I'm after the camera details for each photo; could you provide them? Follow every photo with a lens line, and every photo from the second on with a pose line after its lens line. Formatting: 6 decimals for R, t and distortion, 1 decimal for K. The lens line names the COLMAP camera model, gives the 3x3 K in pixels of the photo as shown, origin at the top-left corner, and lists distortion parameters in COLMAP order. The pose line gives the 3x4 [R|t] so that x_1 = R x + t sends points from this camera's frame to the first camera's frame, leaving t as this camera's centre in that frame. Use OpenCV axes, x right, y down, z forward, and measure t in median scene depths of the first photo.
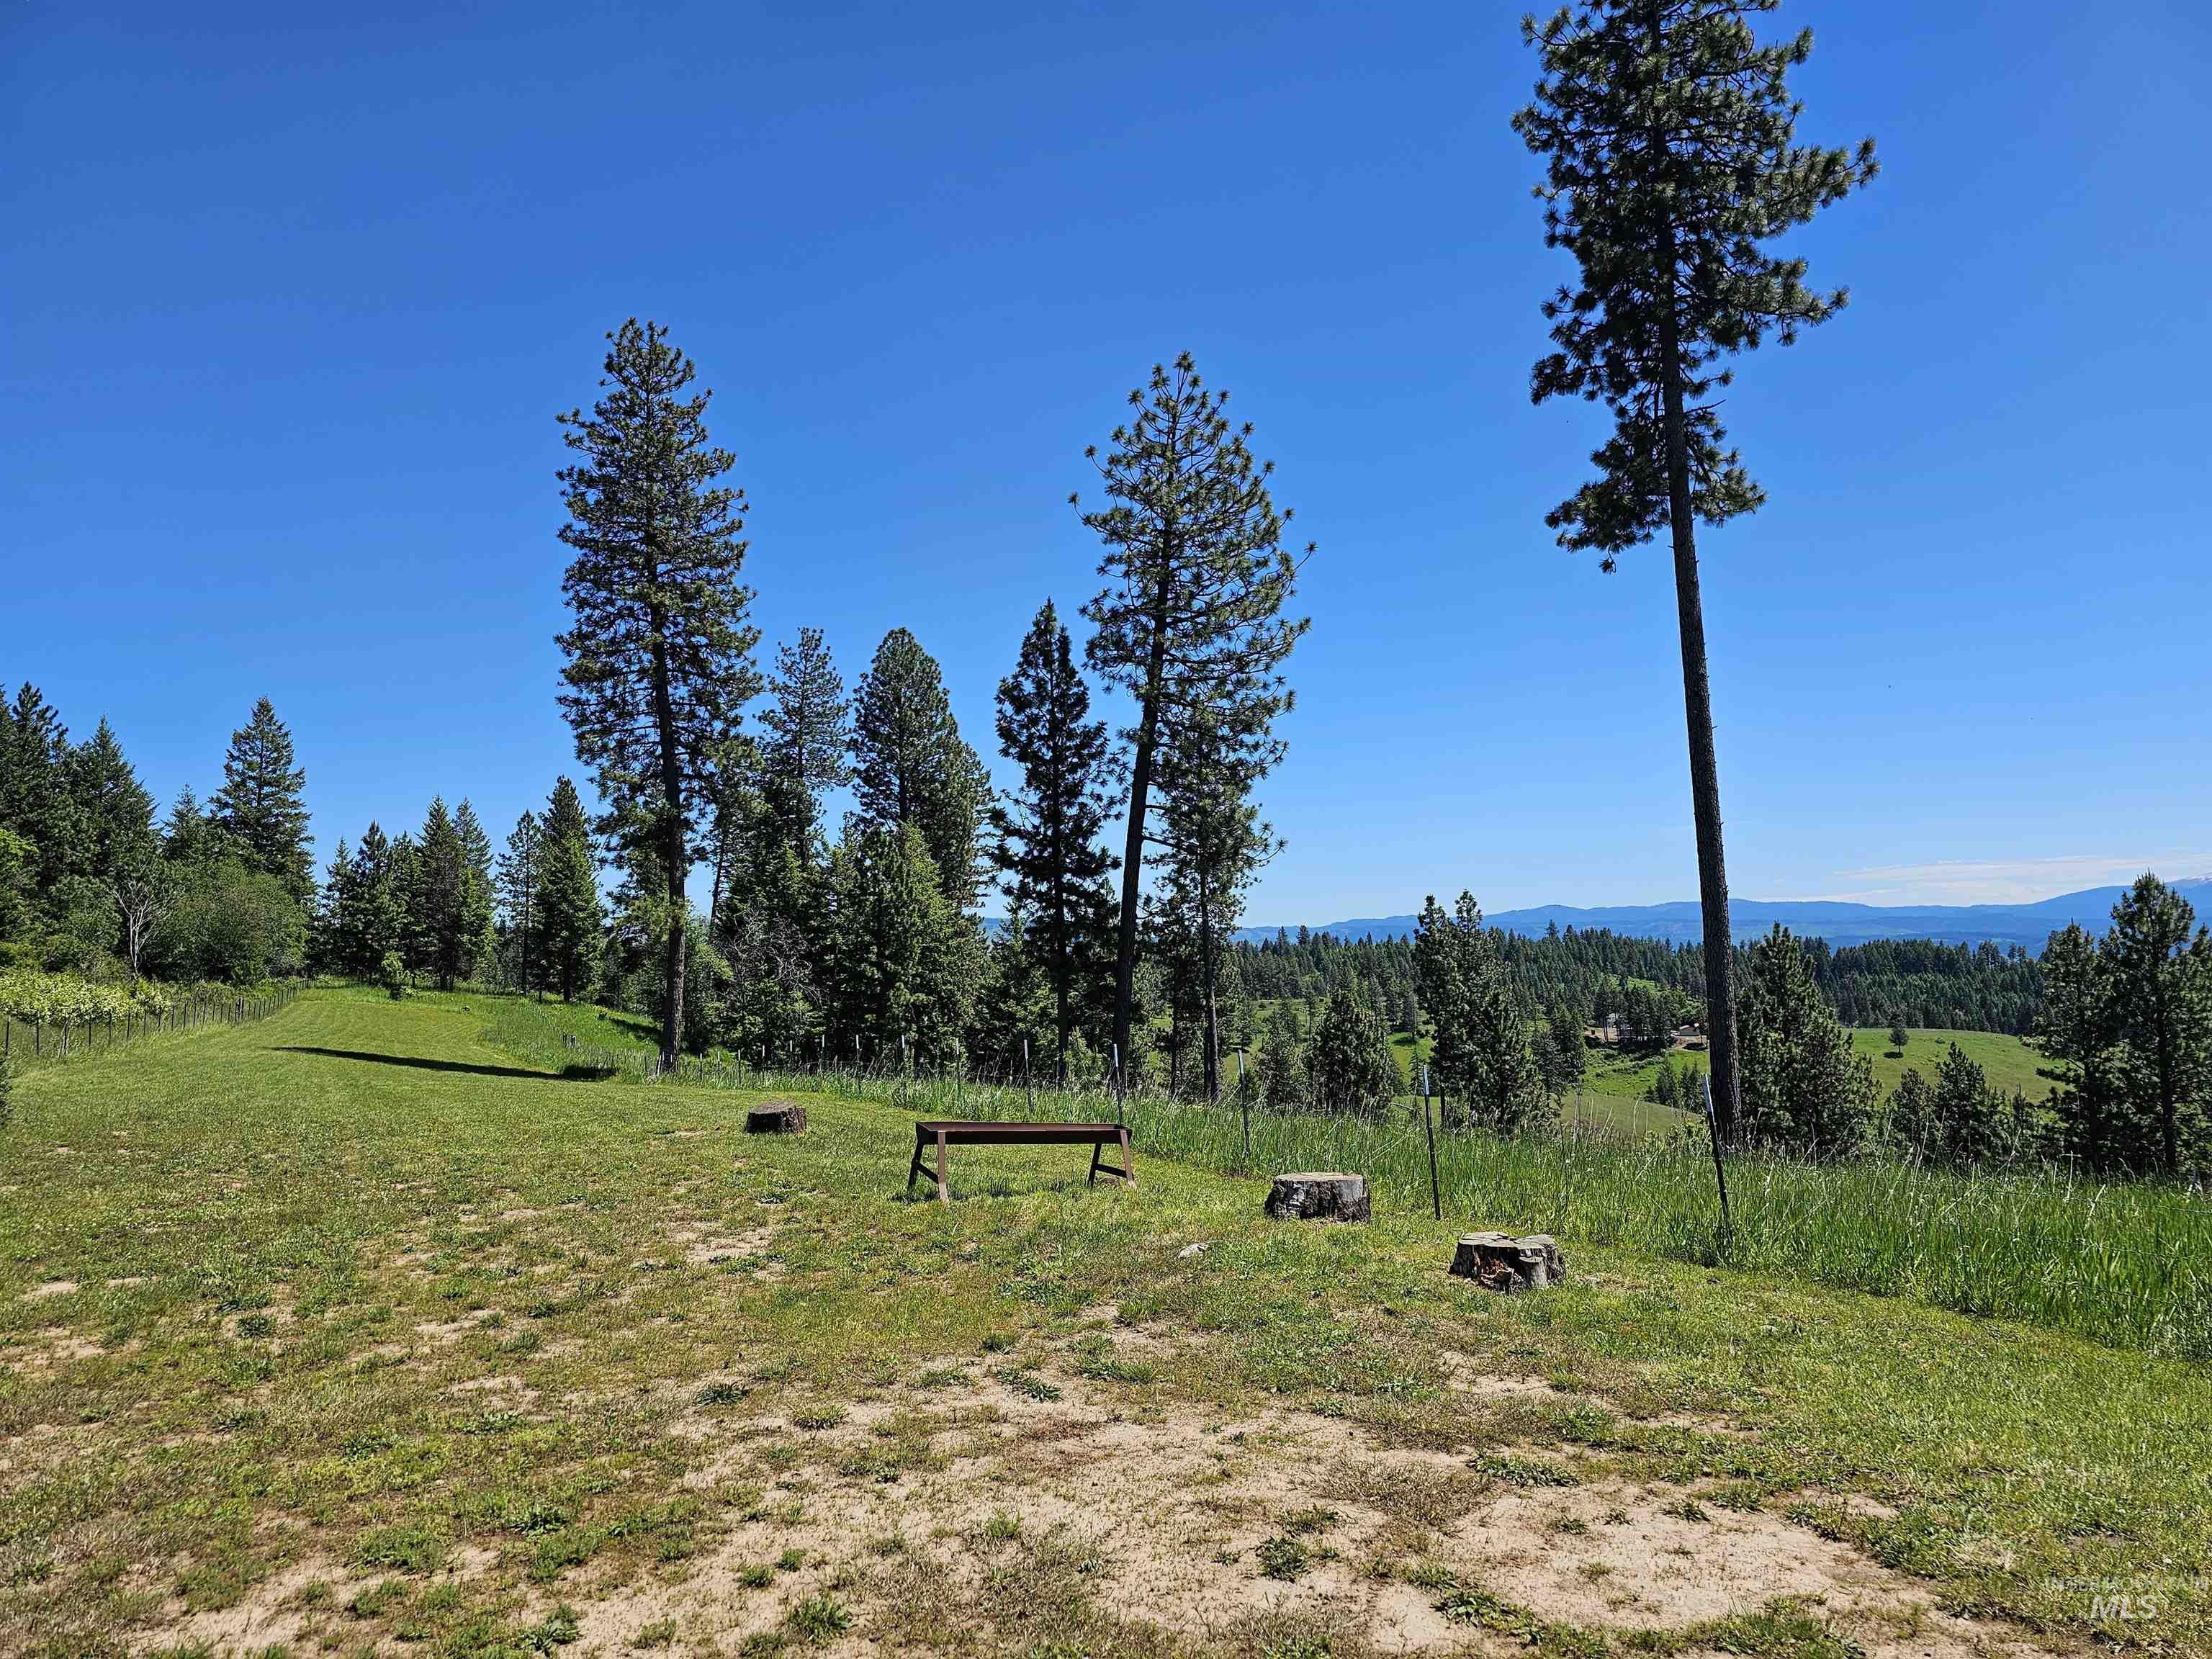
lens RADIAL K [[1470.5, 0, 1098.9], [0, 1470.5, 844.4], [0, 0, 1]] dist [0.065385, -0.067564]
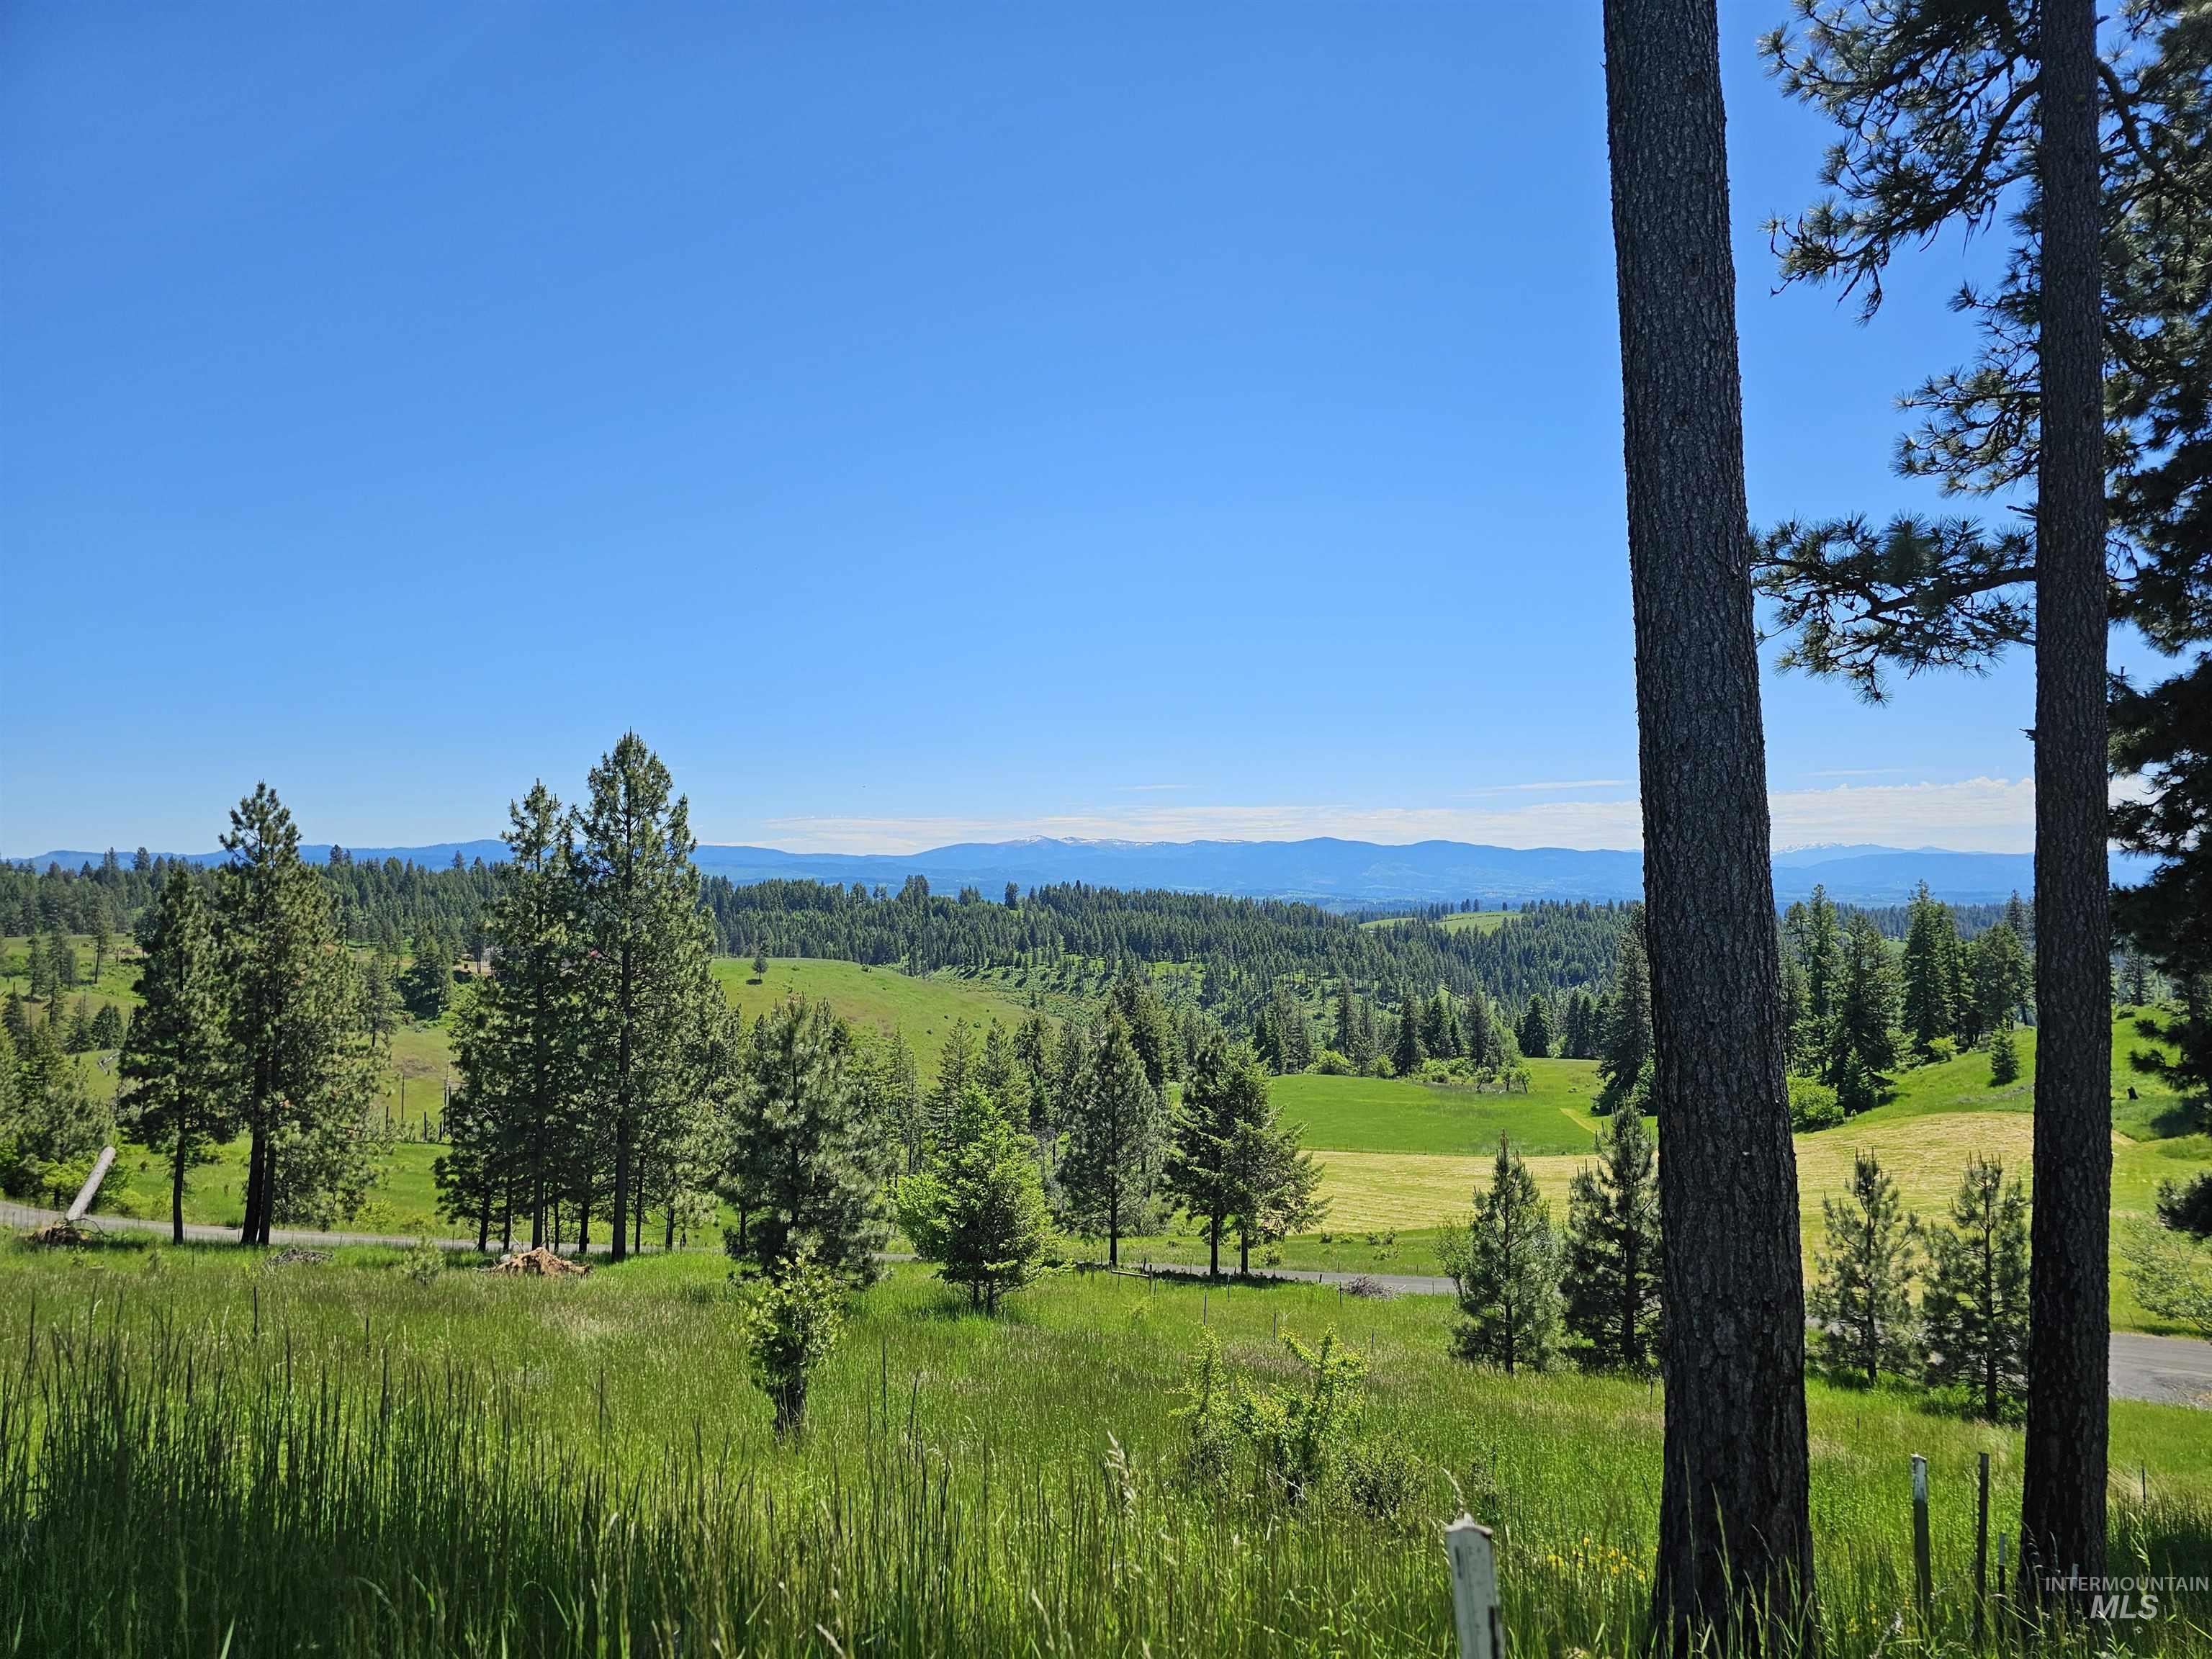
lens RADIAL K [[1470.5, 0, 1121.9], [0, 1470.5, 815.8], [0, 0, 1]] dist [0.065385, -0.067564]
pose [[0.760269, 0.052117, 0.647515, 0.498472], [-0.067058, 0.997748, -0.001571, 0.068987], [-0.646138, -0.042226, 0.762051, 0.199082]]
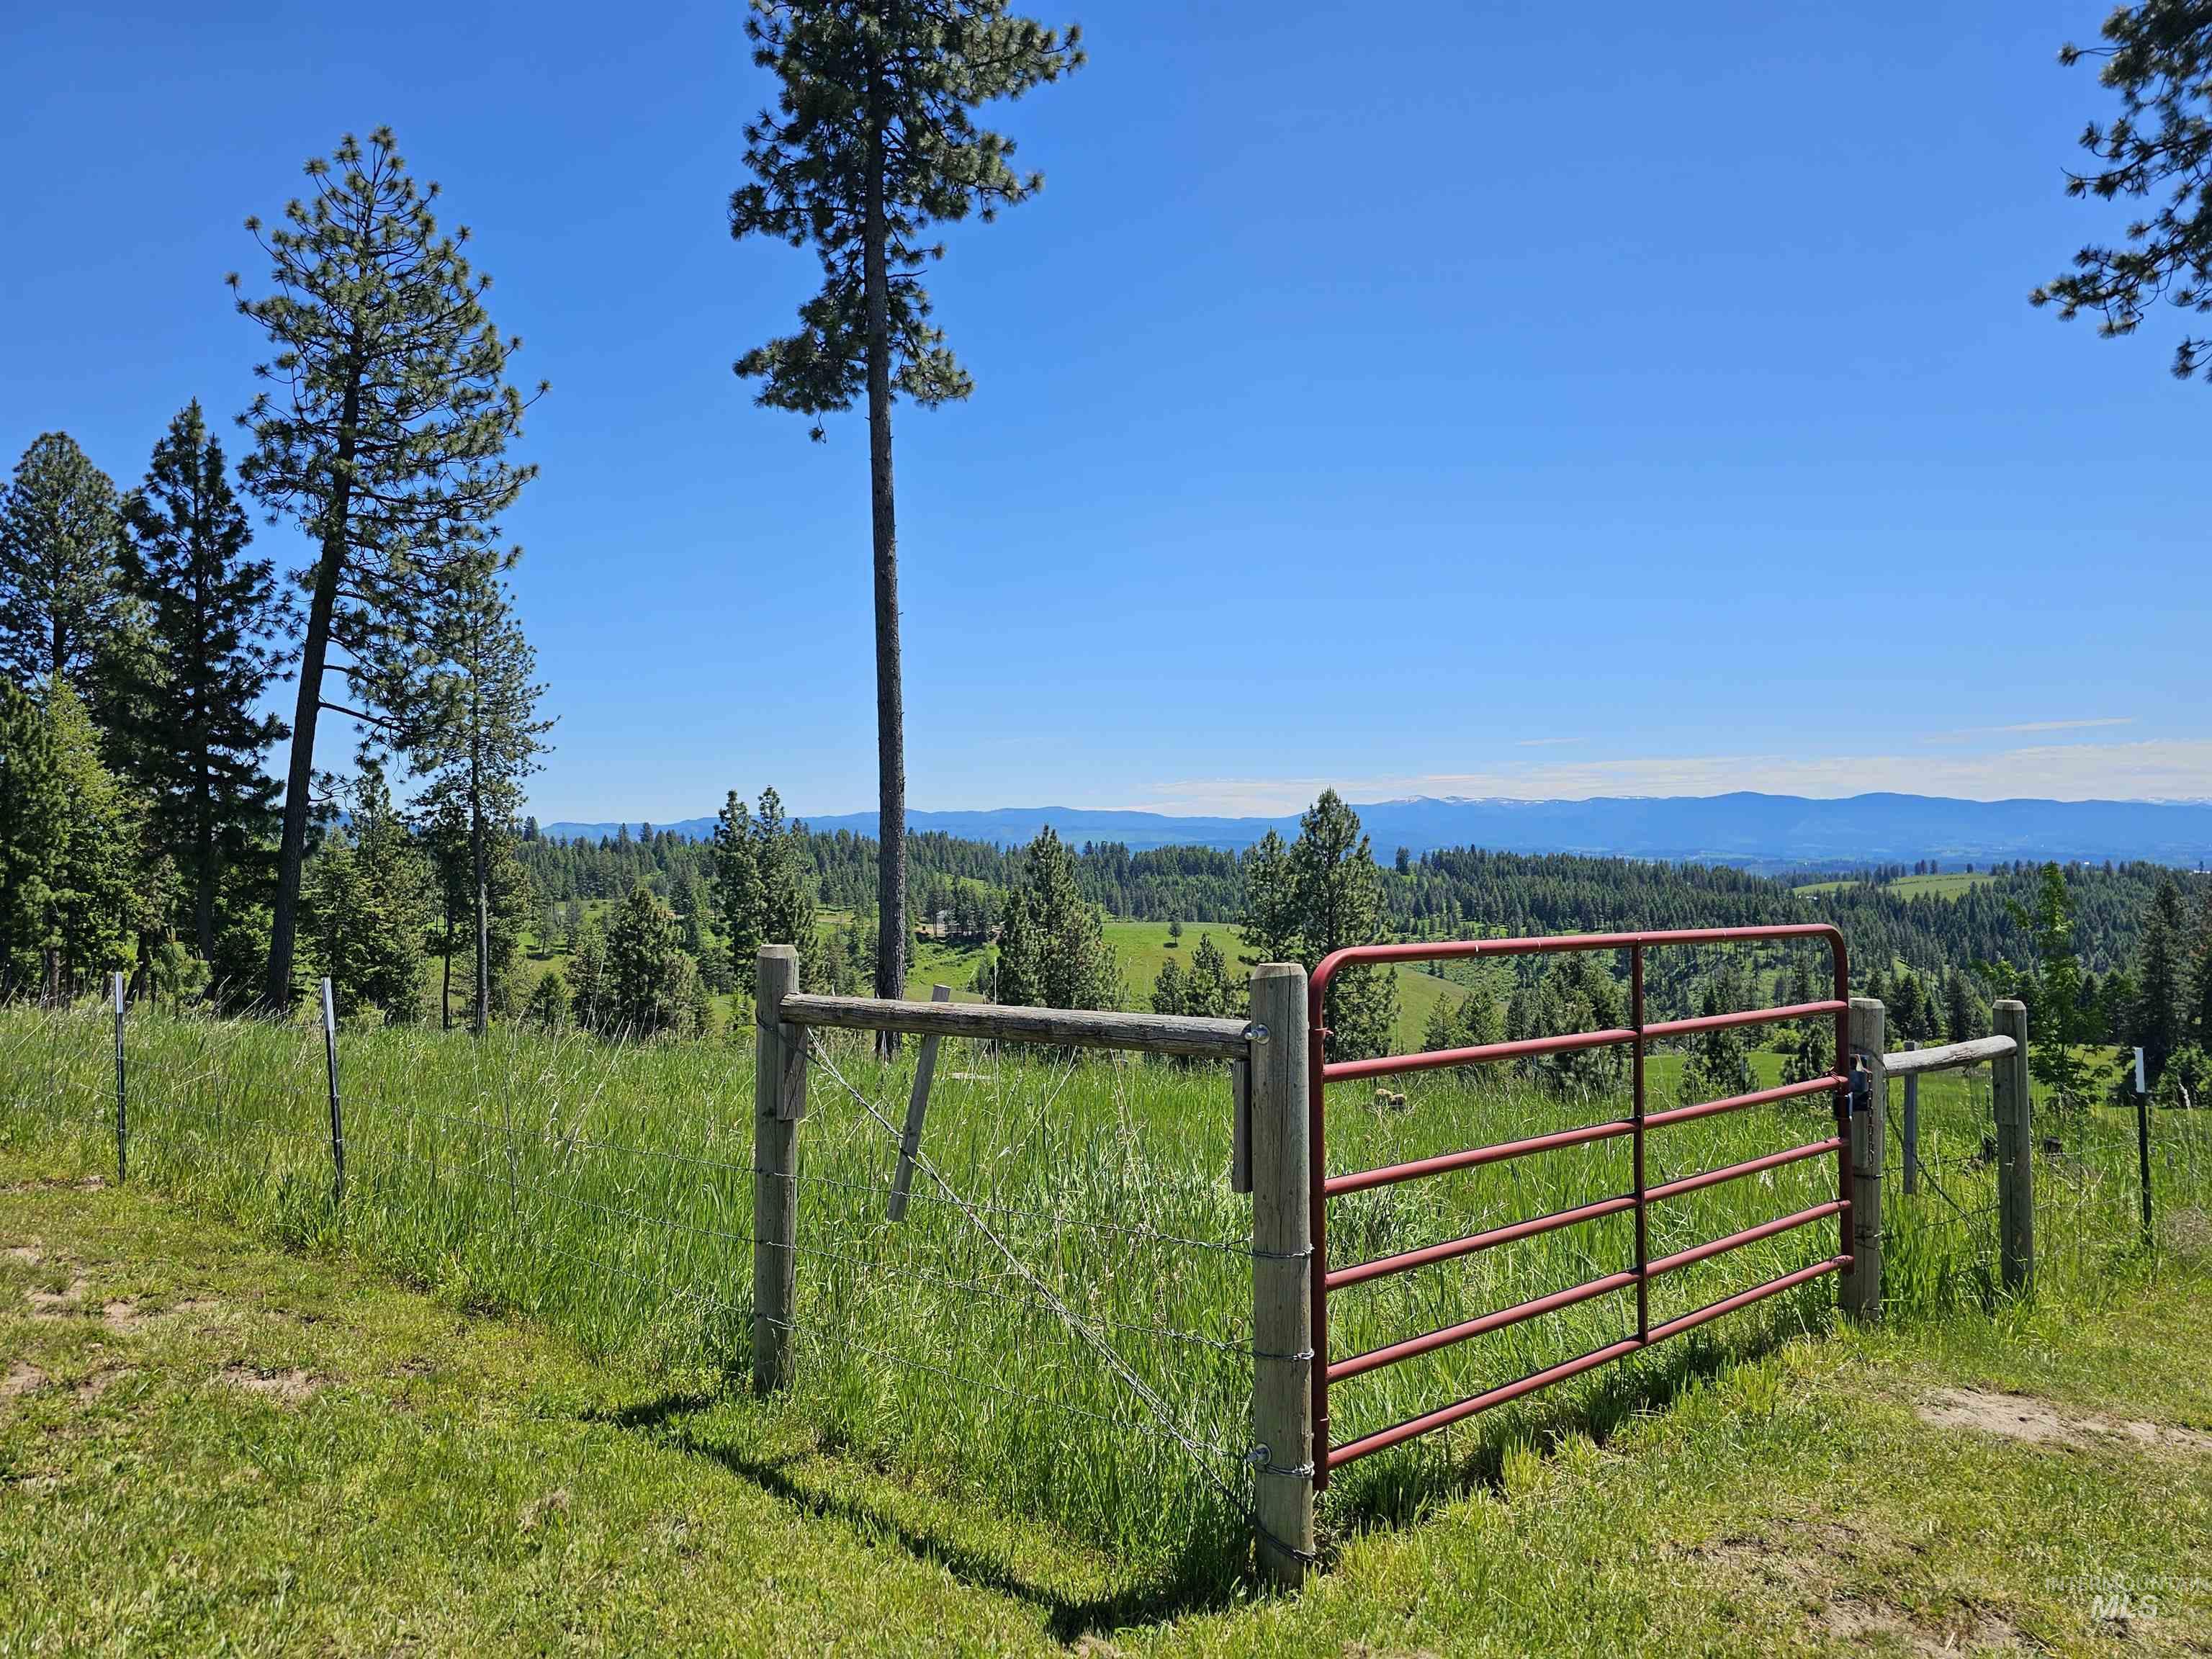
lens RADIAL K [[1470.5, 0, 1088.0], [0, 1470.5, 840.3], [0, 0, 1]] dist [0.065385, -0.067564]
pose [[0.910291, 0.017808, 0.413585, 0.076187], [-0.044773, 0.997449, 0.055597, 0.005925], [-0.411540, -0.069127, 0.908766, 0.038932]]
